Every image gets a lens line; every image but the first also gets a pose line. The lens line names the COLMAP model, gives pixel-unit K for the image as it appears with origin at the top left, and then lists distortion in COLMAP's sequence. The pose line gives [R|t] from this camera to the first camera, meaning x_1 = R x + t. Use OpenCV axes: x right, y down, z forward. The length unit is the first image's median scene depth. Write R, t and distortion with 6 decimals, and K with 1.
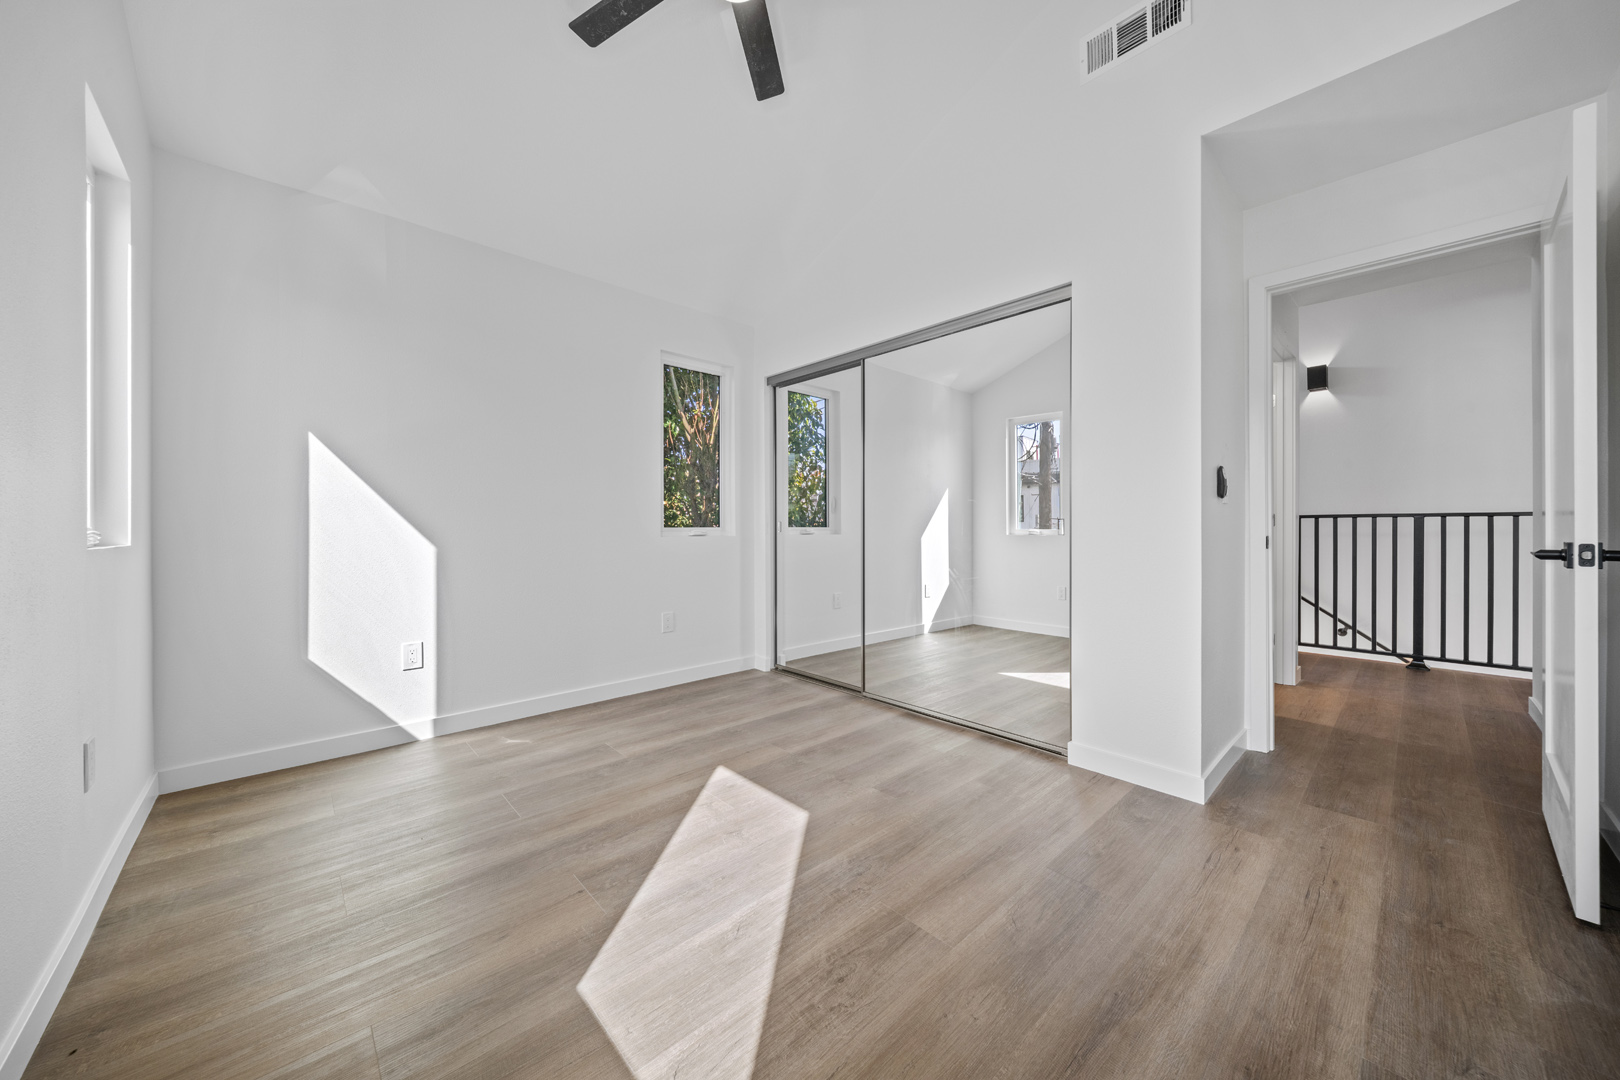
lens RADIAL K [[562.1, 0, 815.0], [0, 562.1, 528.0], [0, 0, 1]] dist [0.001431, -0.000764]
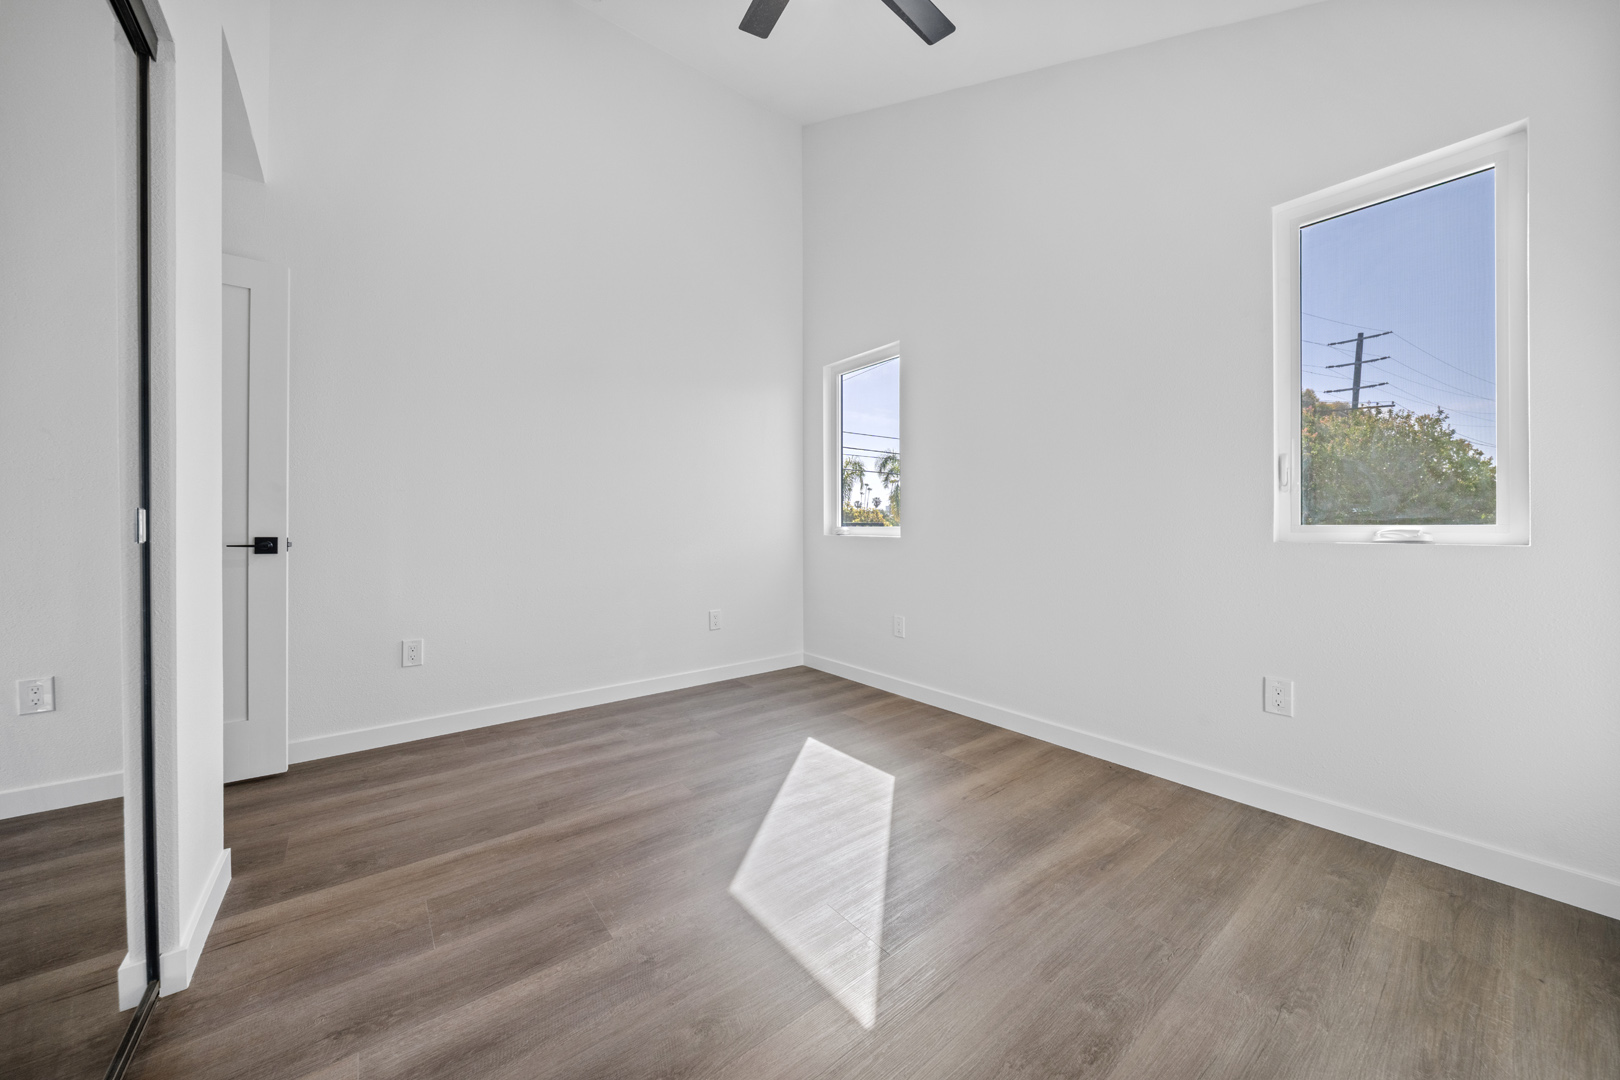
lens RADIAL K [[575.0, 0, 815.3], [0, 575.0, 524.6], [0, 0, 1]] dist [0.000924, -0.000355]
pose [[-0.996006, 0.002536, 0.089248, -0.233569], [0.002976, 0.999984, 0.004797, -0.005094], [-0.089235, 0.005044, -0.995998, 2.054837]]
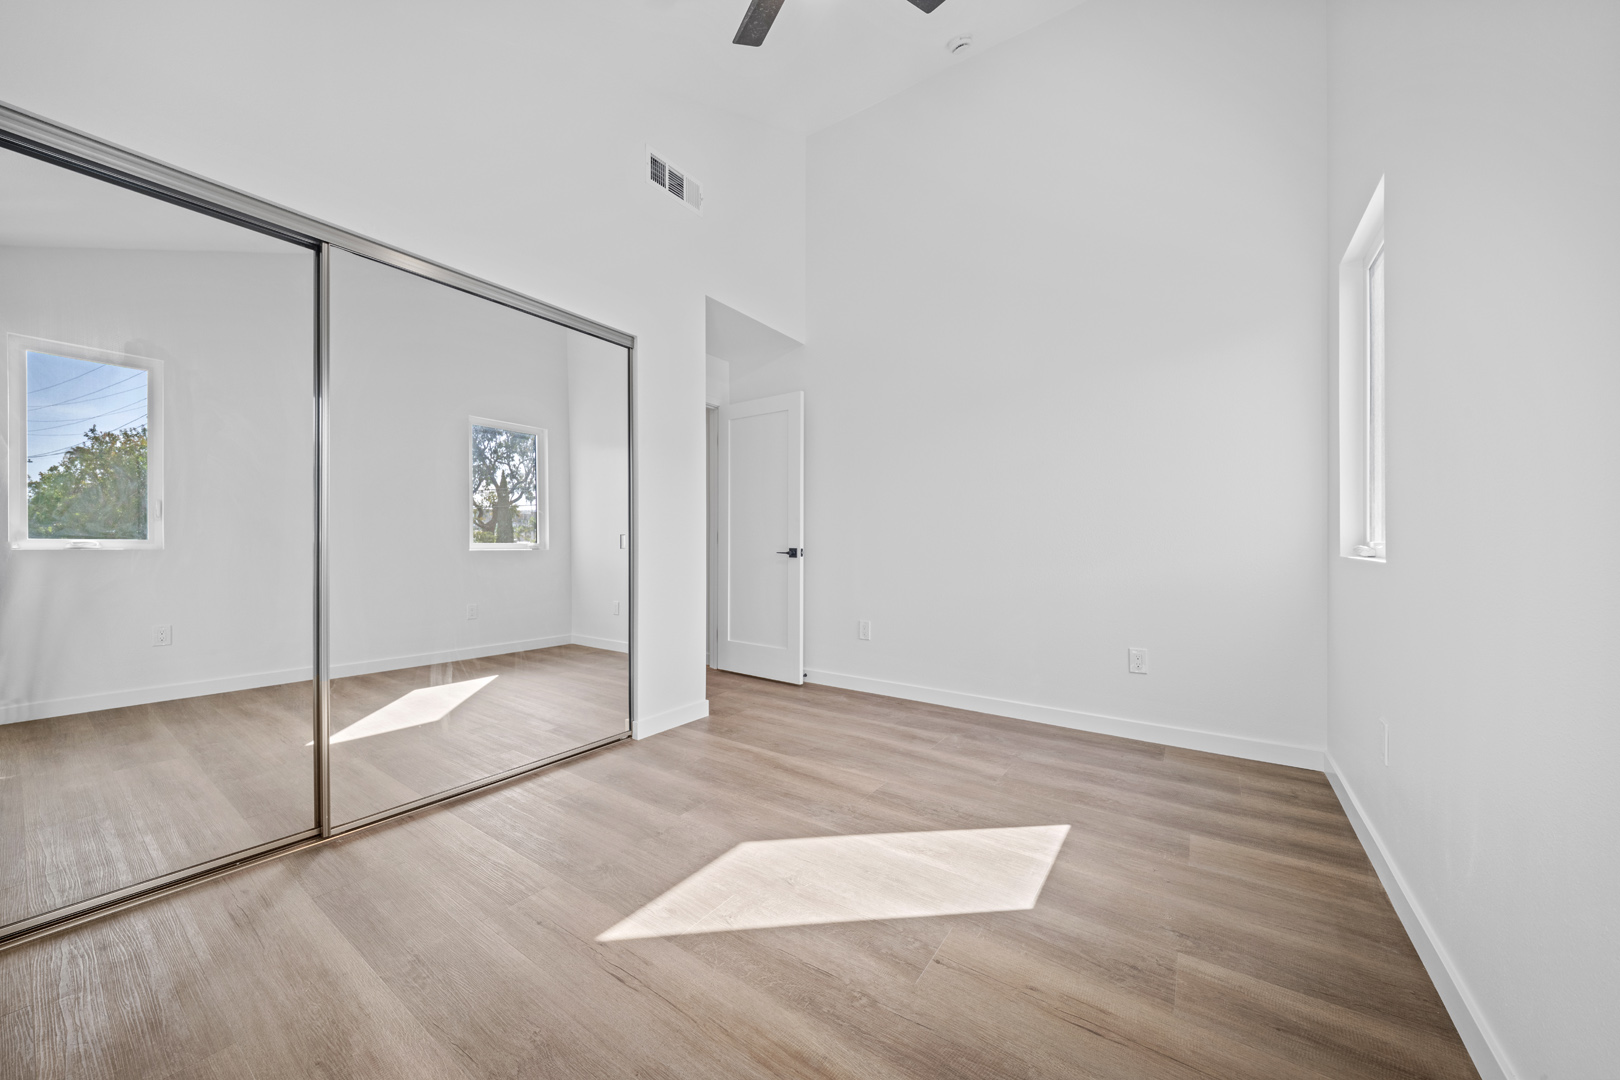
lens RADIAL K [[562.1, 0, 811.6], [0, 562.1, 543.2], [0, 0, 1]] dist [0.001431, -0.000764]
pose [[-0.198001, -0.001707, 0.980200, -1.106355], [0.004448, 0.999987, 0.002640, 0.001447], [-0.980192, 0.004883, -0.197991, 1.227968]]
